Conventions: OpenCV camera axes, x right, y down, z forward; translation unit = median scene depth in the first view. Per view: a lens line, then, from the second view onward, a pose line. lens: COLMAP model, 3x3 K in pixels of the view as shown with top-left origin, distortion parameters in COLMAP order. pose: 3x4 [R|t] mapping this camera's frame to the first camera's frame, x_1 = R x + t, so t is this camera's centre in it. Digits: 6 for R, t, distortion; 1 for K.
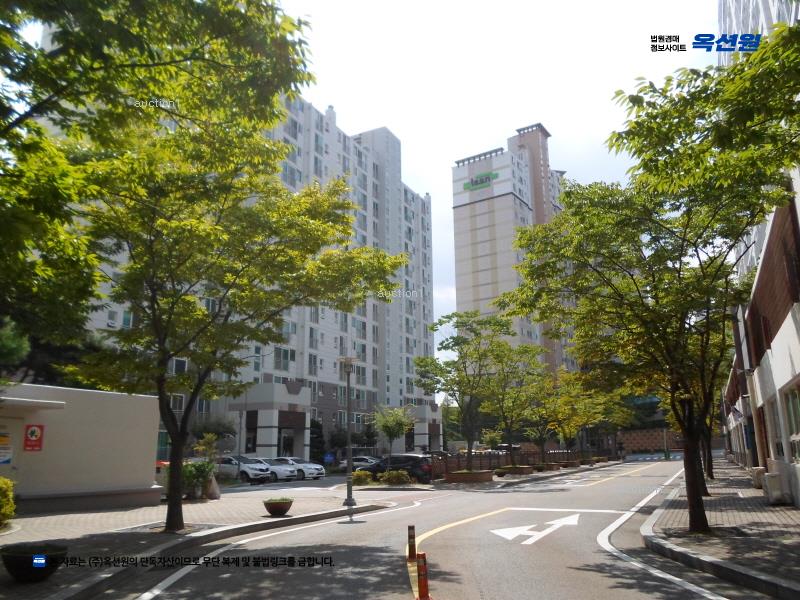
lens RADIAL K [[613.1, 0, 400.6], [0, 613.1, 302.7], [0, 0, 1]] dist [-0.022199, -0.023549]
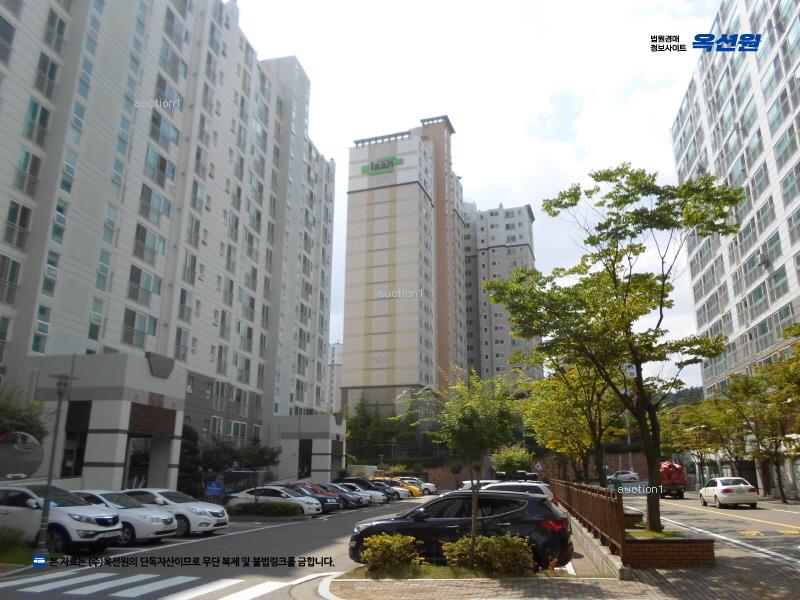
lens RADIAL K [[613.1, 0, 401.4], [0, 613.1, 304.5], [0, 0, 1]] dist [-0.022199, -0.023549]
pose [[0.965920, 0.083252, 0.245089, -0.074512], [-0.074355, 0.996200, -0.045349, 0.066460], [-0.247933, 0.025580, 0.968439, 0.280712]]
